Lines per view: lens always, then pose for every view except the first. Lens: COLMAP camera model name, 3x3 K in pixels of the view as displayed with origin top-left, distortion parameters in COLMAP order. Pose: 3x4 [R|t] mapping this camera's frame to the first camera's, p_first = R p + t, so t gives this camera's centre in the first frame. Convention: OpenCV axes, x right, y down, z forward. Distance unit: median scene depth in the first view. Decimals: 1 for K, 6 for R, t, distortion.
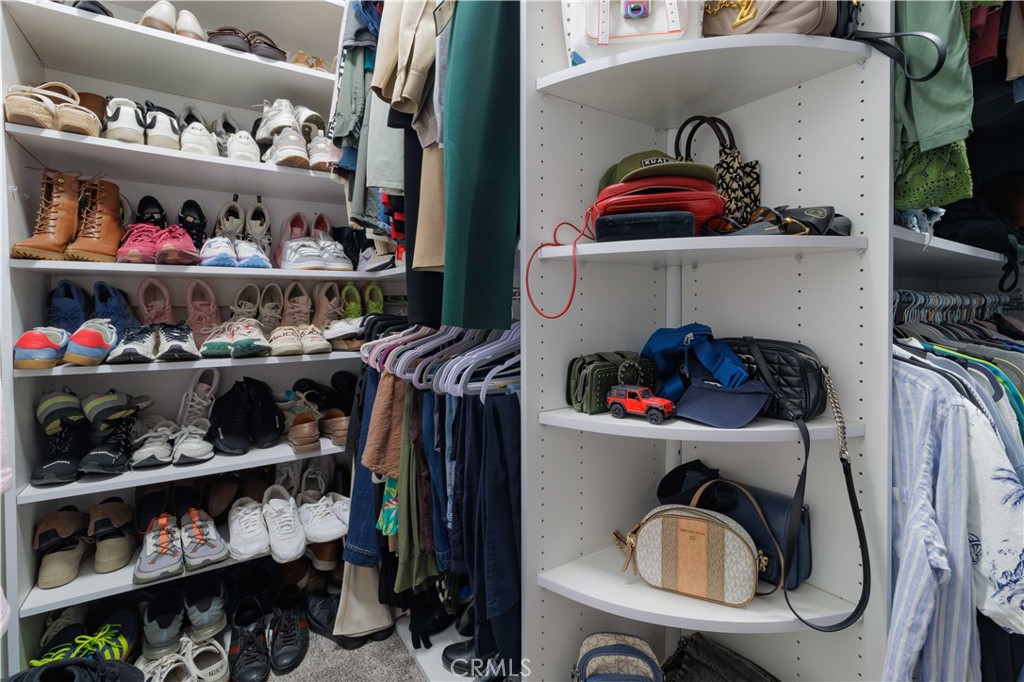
lens RADIAL K [[474.6, 0, 523.4], [0, 474.6, 319.3], [0, 0, 1]] dist [0.004862, 0.000170]
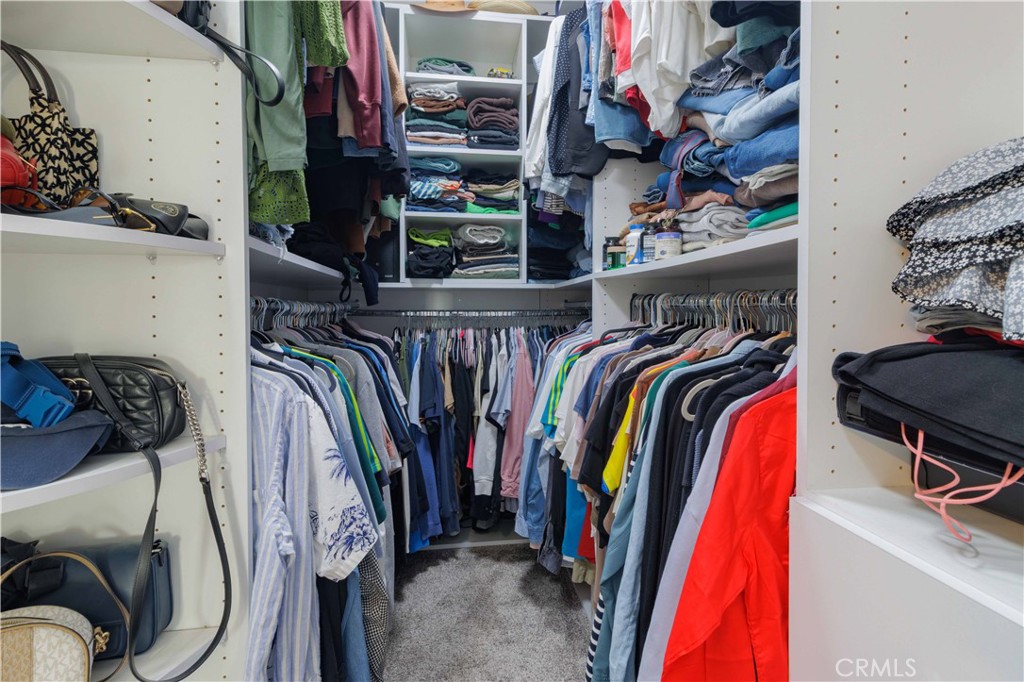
lens RADIAL K [[474.6, 0, 523.4], [0, 474.6, 319.3], [0, 0, 1]] dist [0.004862, 0.000170]
pose [[0.428862, -0.011236, 0.903300, 0.100692], [0.020276, 0.999790, 0.002810, -0.008240], [-0.903142, 0.017110, 0.429000, 0.026374]]
